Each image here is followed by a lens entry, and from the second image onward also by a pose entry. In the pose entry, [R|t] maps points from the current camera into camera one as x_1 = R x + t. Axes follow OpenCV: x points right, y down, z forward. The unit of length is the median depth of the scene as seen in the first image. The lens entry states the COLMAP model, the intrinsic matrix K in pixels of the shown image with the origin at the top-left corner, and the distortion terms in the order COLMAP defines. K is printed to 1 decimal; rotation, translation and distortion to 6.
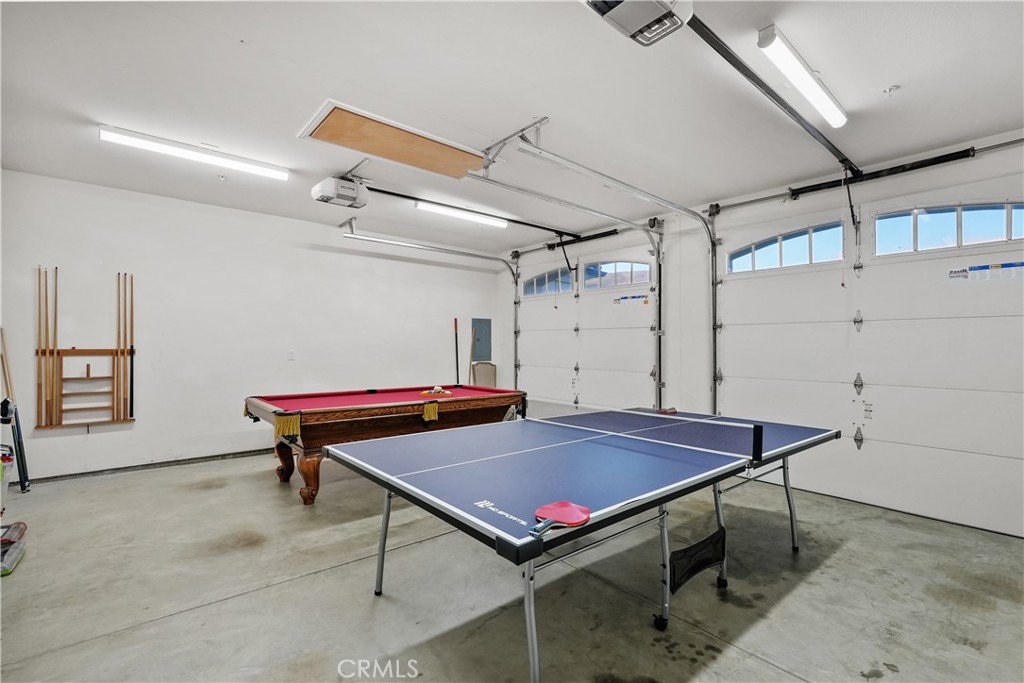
lens RADIAL K [[459.3, 0, 506.6], [0, 459.3, 342.2], [0, 0, 1]] dist [-0.014324, 0.007723]
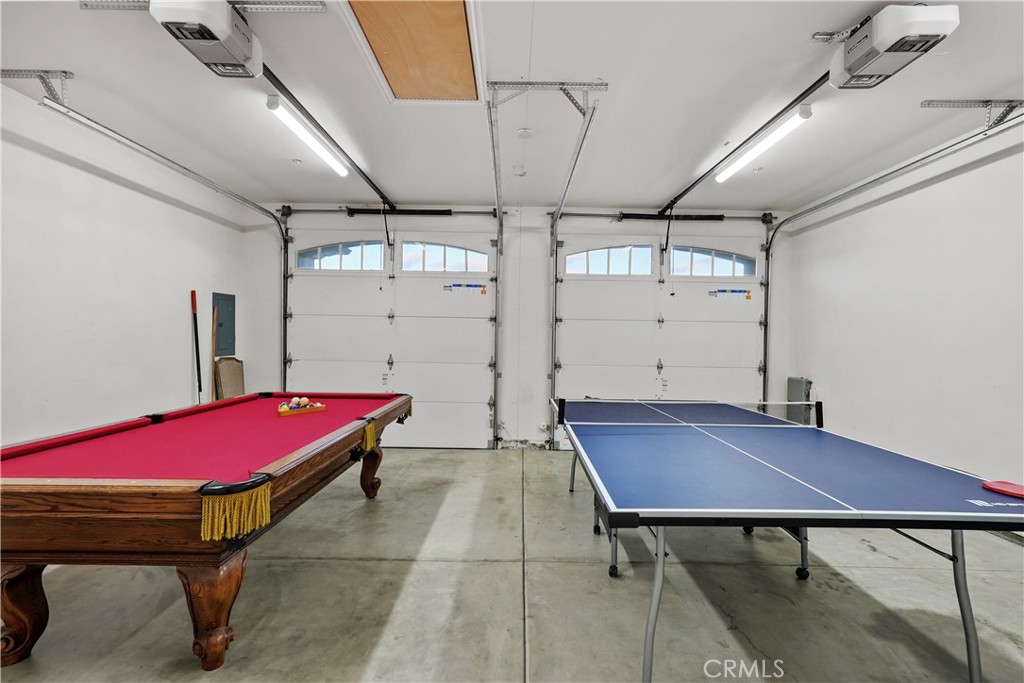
lens RADIAL K [[459.3, 0, 512.0], [0, 459.3, 341.9], [0, 0, 1]] dist [-0.014324, 0.007723]
pose [[0.644351, 0.003778, 0.764721, -0.410135], [-0.018453, 0.999773, 0.010609, 0.007732], [-0.764507, -0.020948, 0.644274, 0.323919]]
